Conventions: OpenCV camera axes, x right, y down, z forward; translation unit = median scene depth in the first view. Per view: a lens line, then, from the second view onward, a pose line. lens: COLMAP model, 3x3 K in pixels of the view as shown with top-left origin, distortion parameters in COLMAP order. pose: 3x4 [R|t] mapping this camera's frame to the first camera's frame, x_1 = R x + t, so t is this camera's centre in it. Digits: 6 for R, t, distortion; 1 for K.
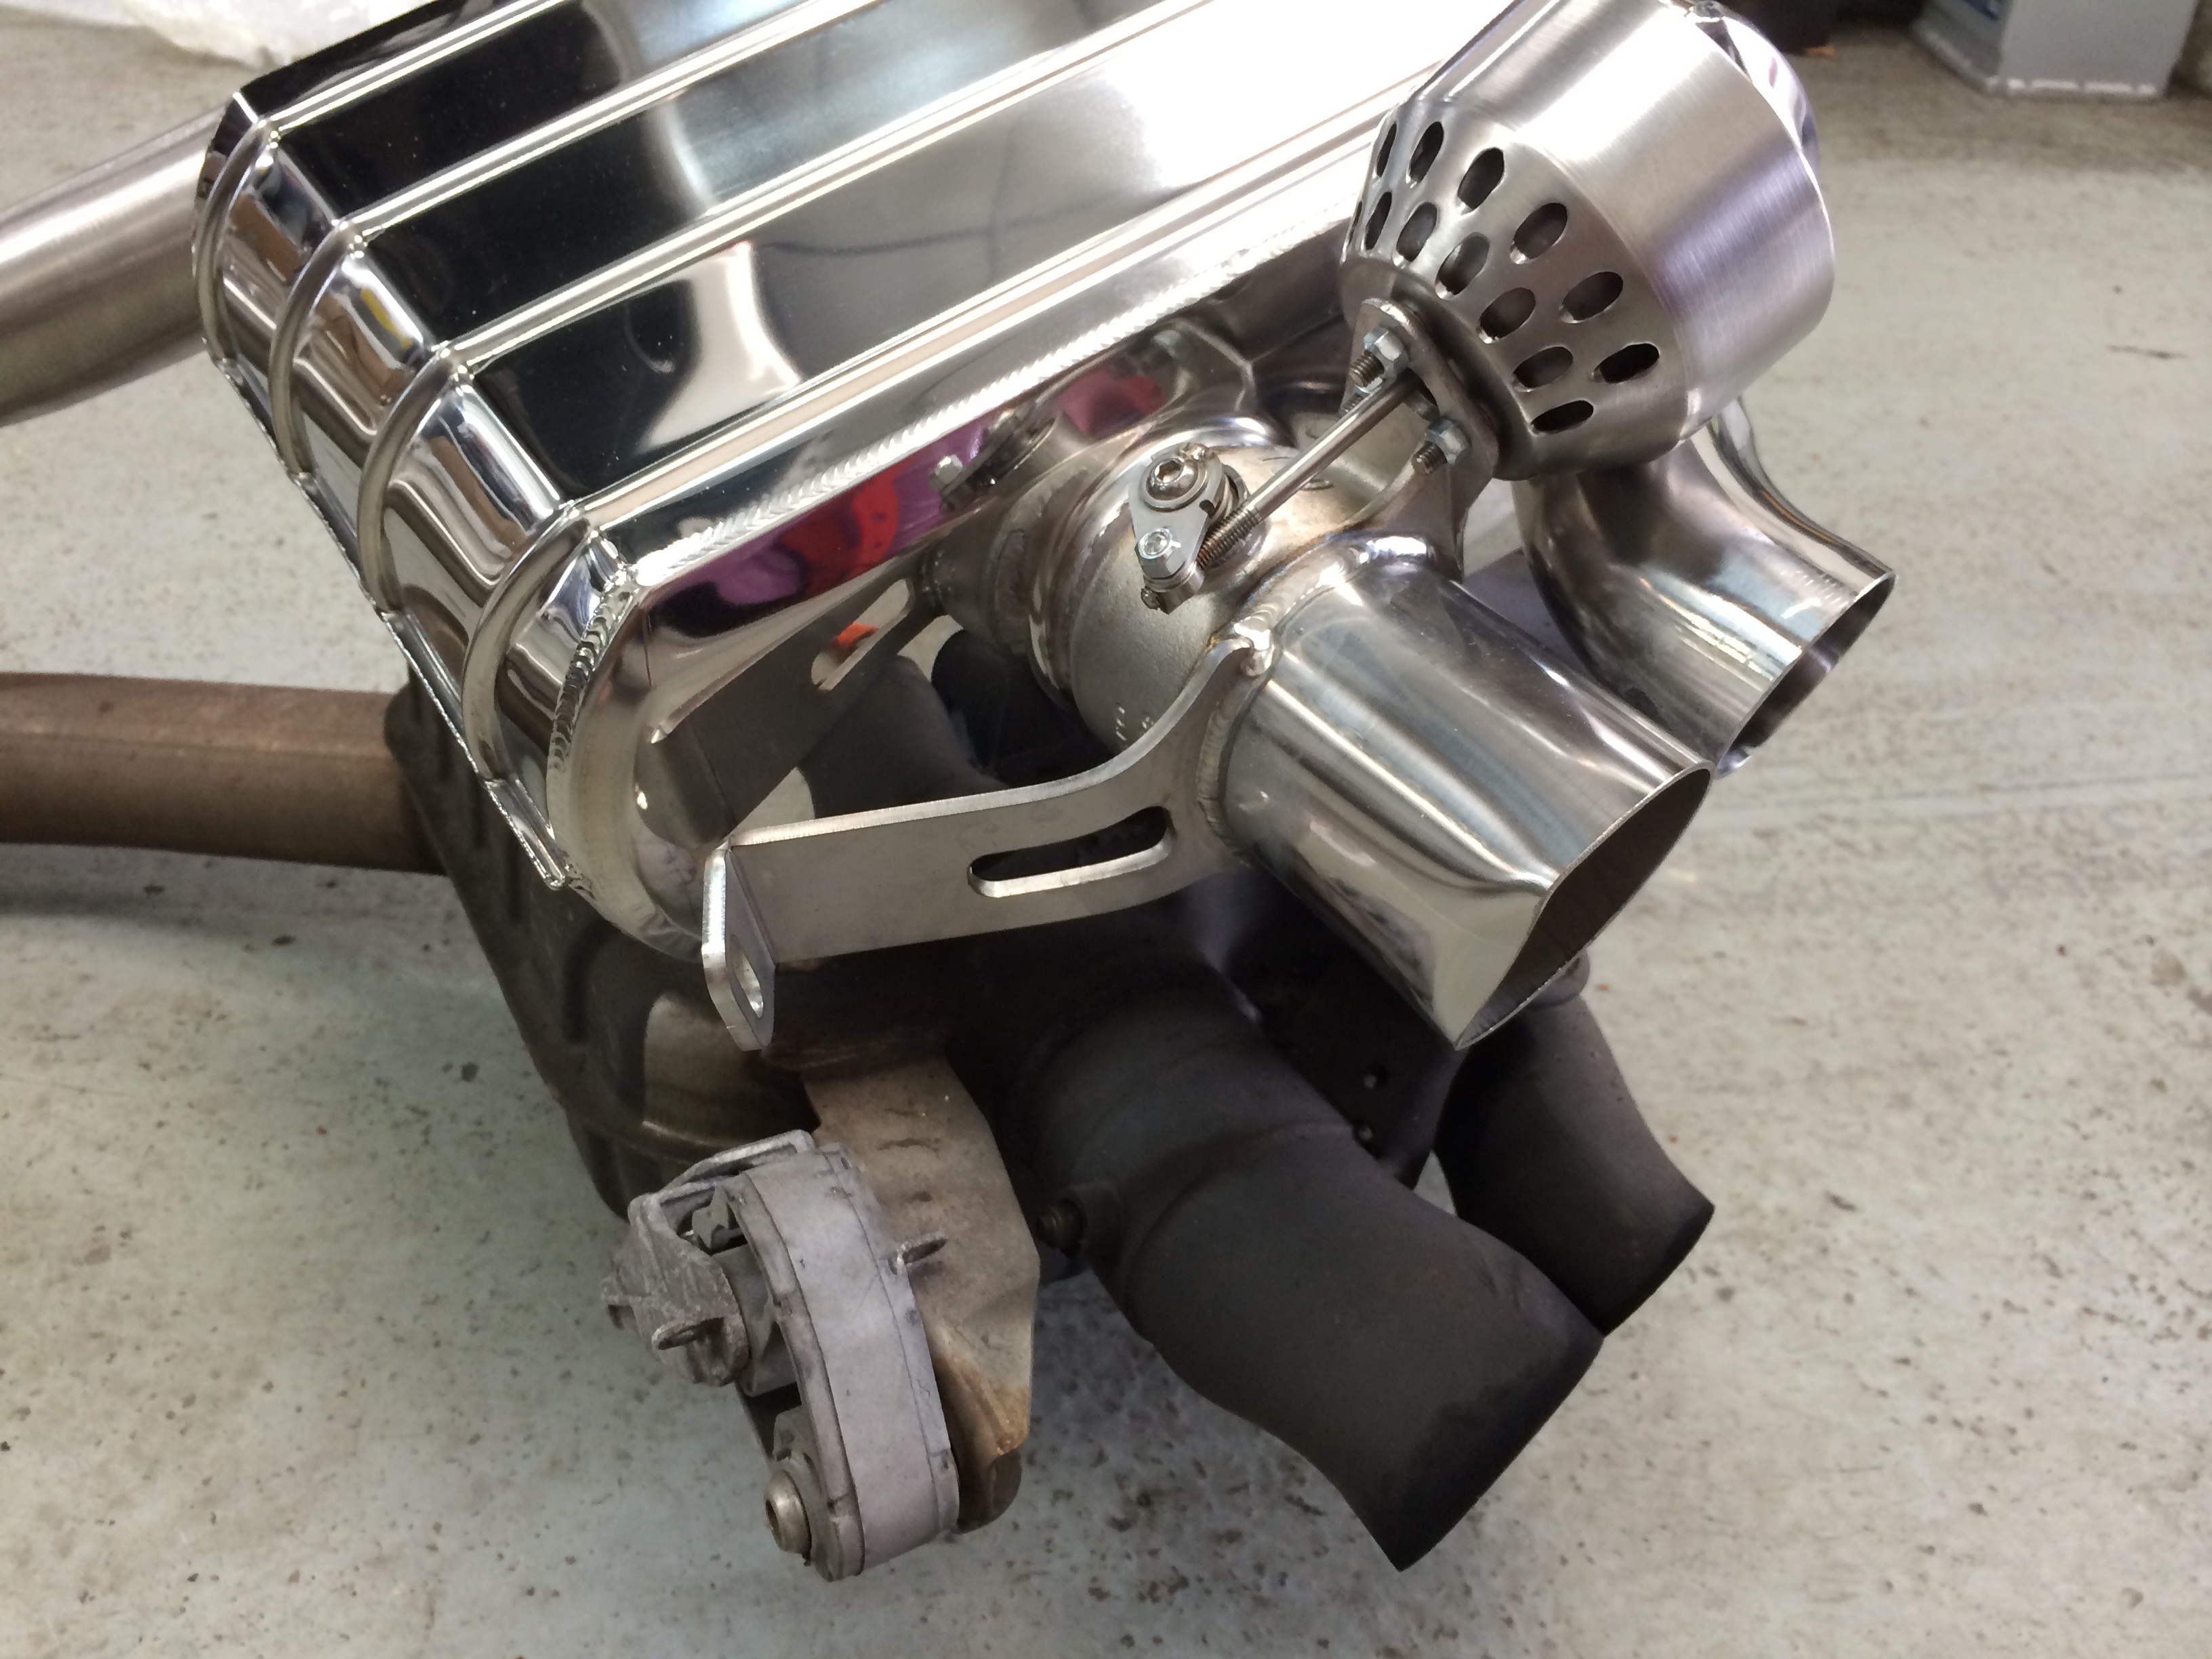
lens RADIAL K [[1951.4, 0, 1106.0], [0, 1951.4, 829.5], [0, 0, 1]] dist [0.071533, -0.130022]
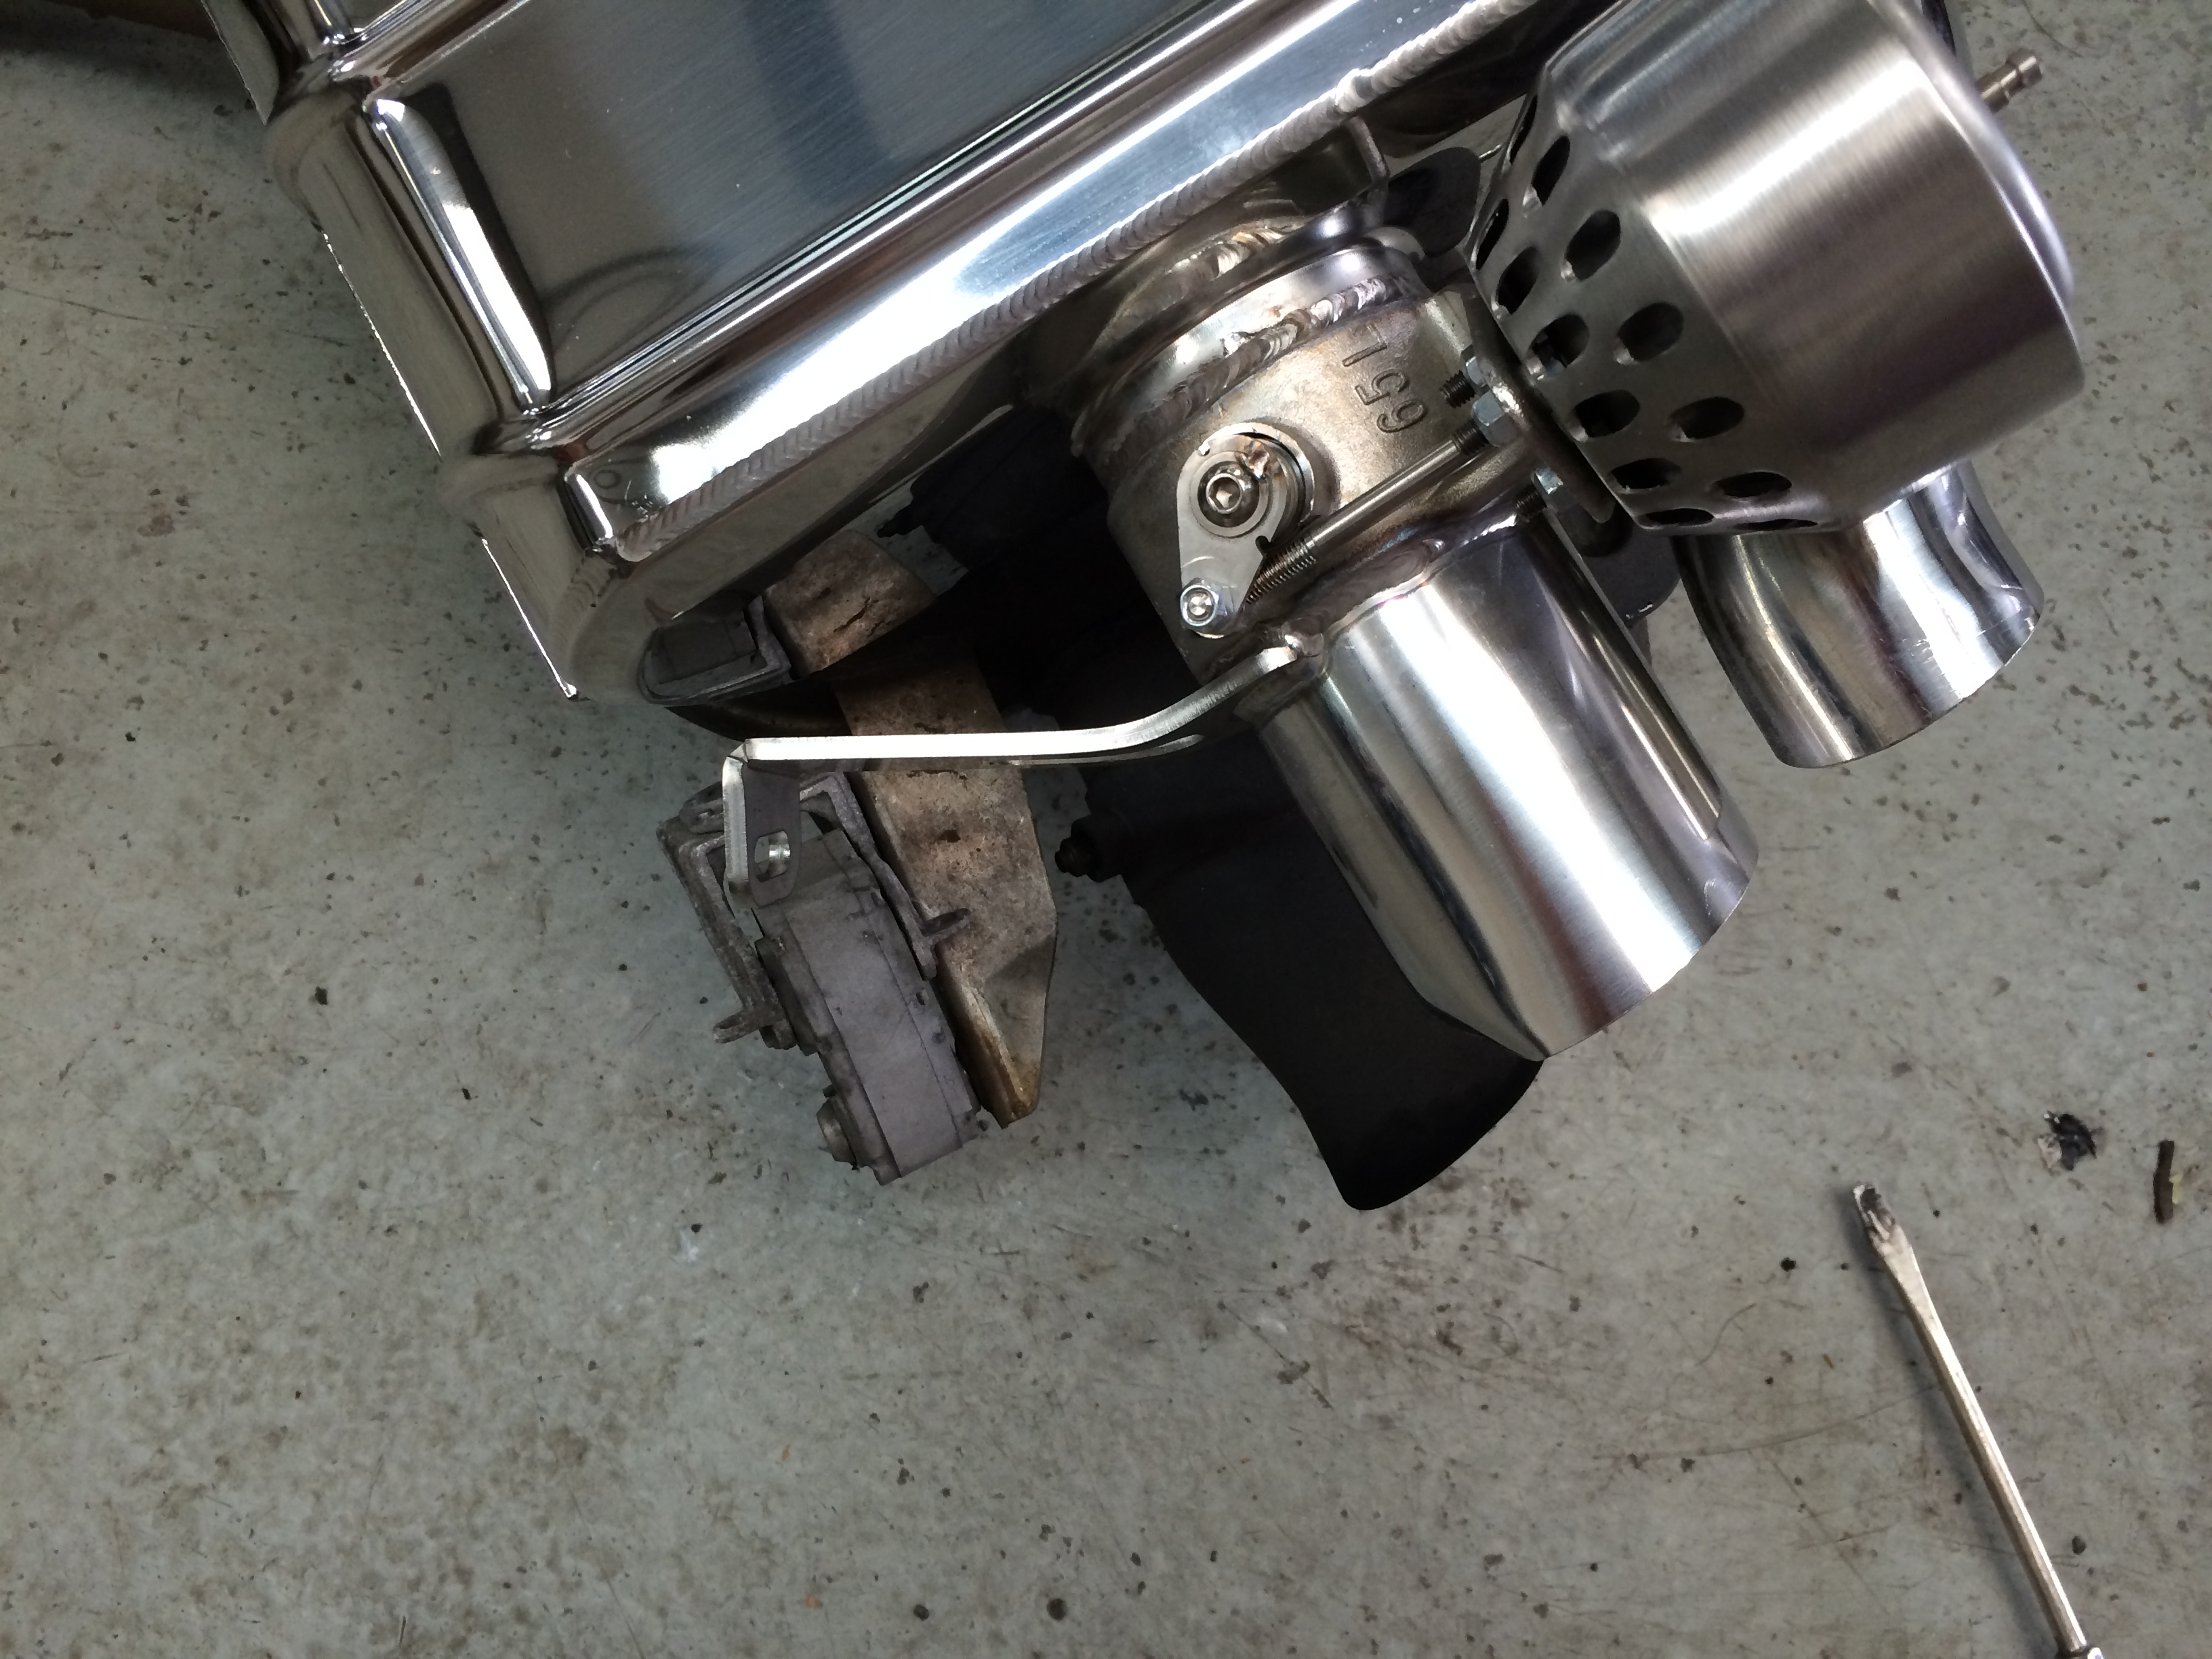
lens RADIAL K [[1926.2, 0, 1106.0], [0, 1926.2, 829.5], [0, 0, 1]] dist [0.084231, -0.150769]
pose [[0.997604, 0.069004, -0.004989, -0.003270], [-0.048245, 0.745554, 0.664696, -0.395019], [0.049586, -0.662863, 0.747097, 0.169832]]
